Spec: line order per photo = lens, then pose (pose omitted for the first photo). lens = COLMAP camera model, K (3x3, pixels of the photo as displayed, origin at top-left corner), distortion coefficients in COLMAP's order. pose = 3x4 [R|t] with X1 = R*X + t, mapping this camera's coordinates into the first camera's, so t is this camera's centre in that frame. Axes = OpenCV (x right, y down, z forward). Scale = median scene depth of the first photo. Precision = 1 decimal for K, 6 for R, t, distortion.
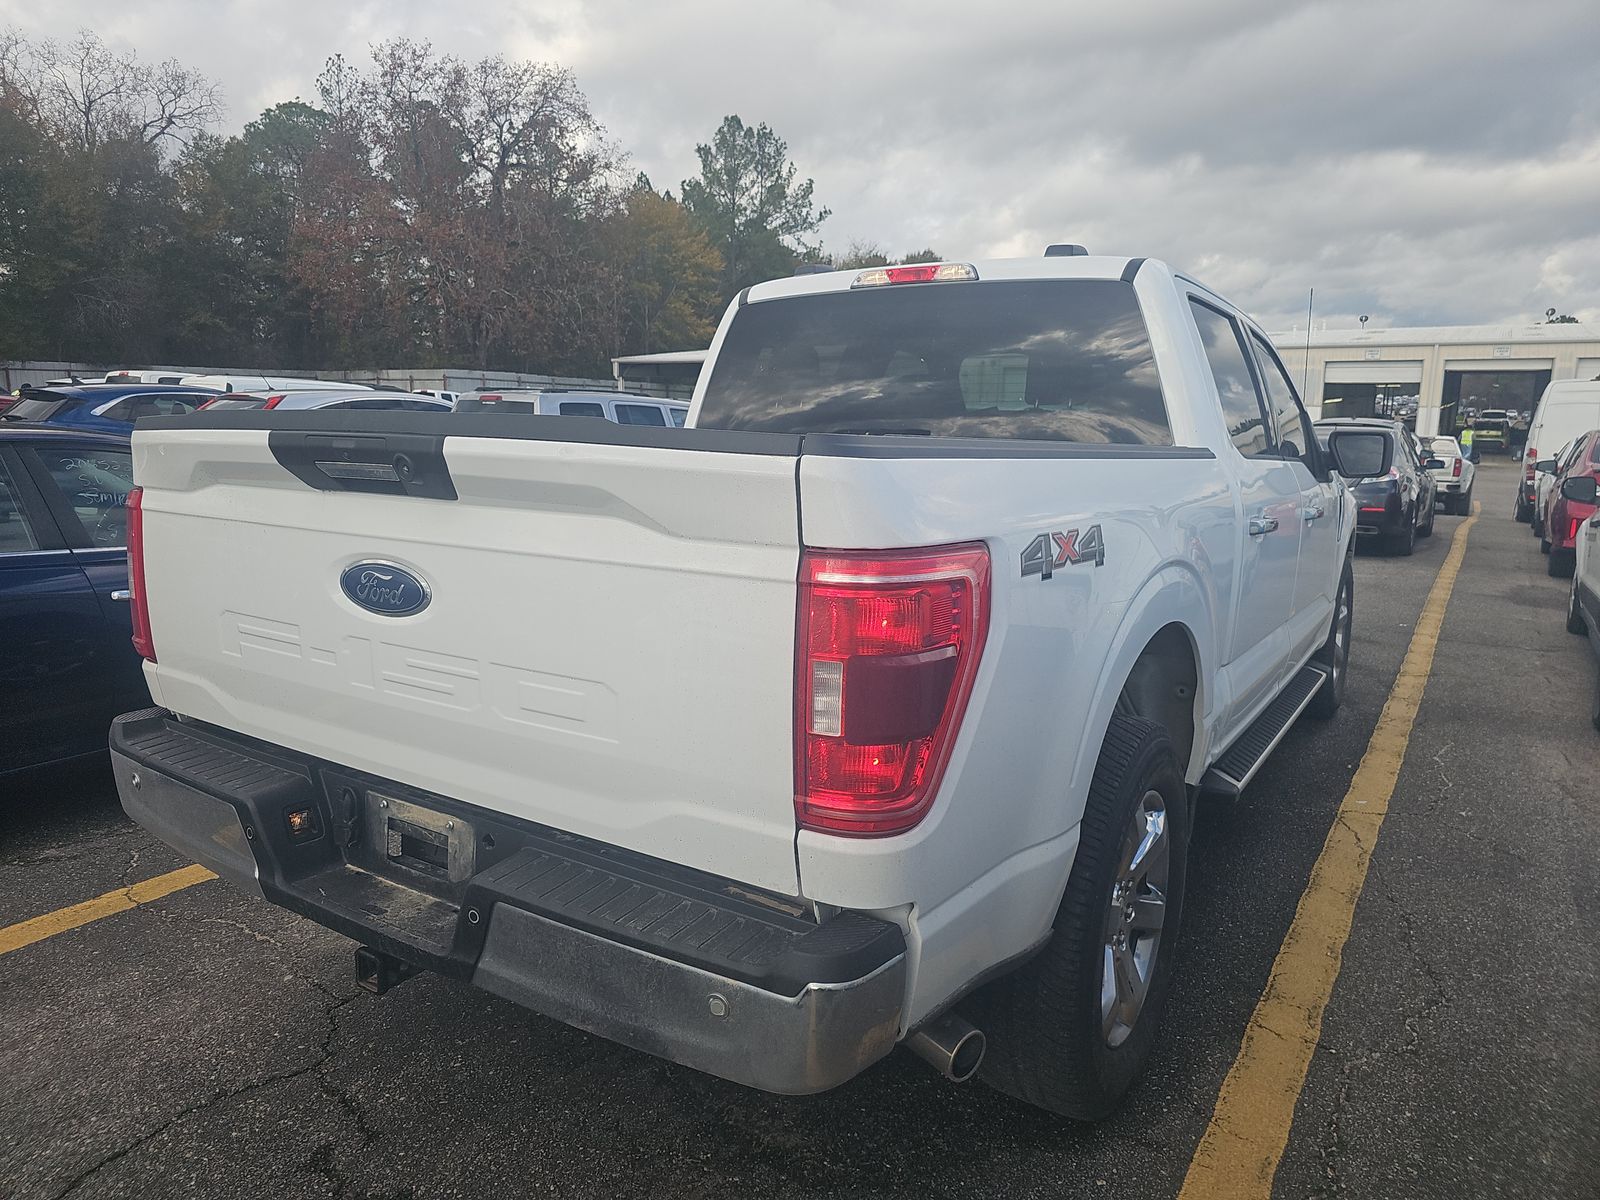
lens RADIAL K [[1061.6, 0, 788.3], [0, 1061.6, 599.4], [0, 0, 1]] dist [0.037811, -0.030256]
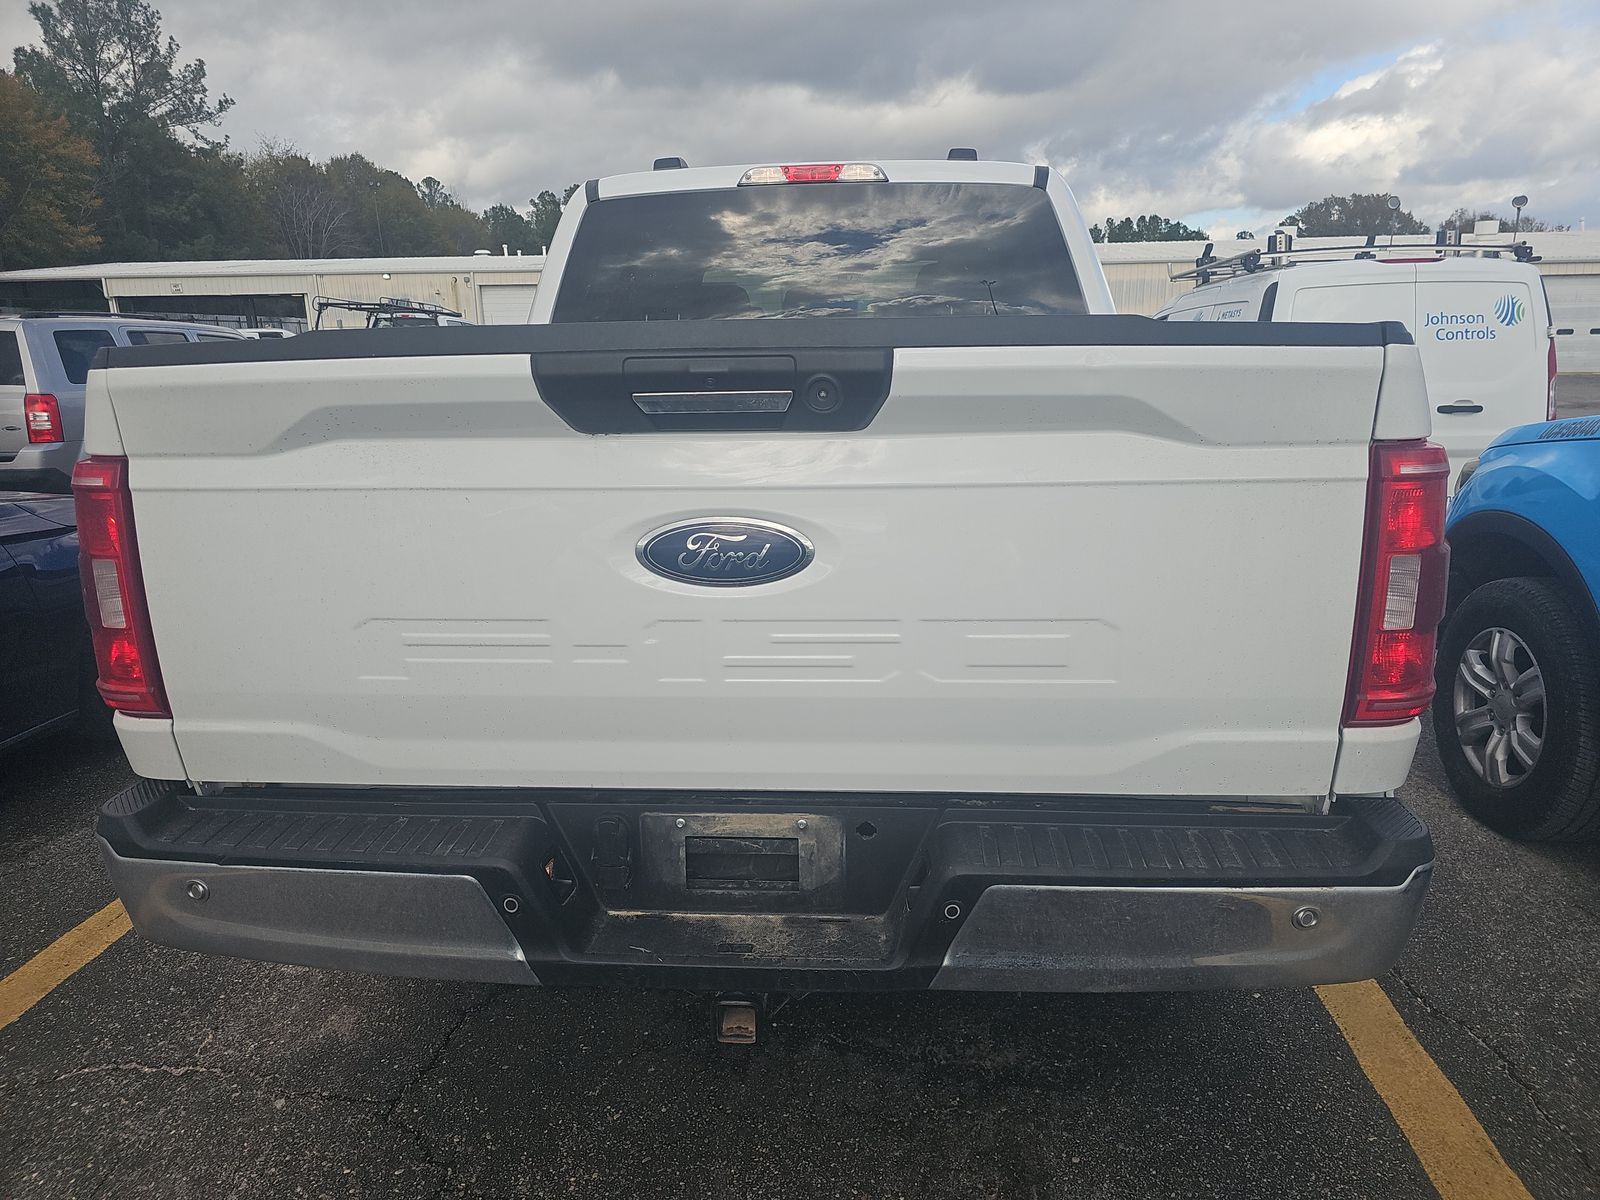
lens RADIAL K [[1061.6, 0, 797.9], [0, 1061.6, 609.3], [0, 0, 1]] dist [0.037811, -0.030256]
pose [[0.875979, -0.147155, 0.459354, -0.683159], [0.110234, 0.988199, 0.106359, -0.044812], [-0.469584, -0.042532, 0.881863, 0.275544]]
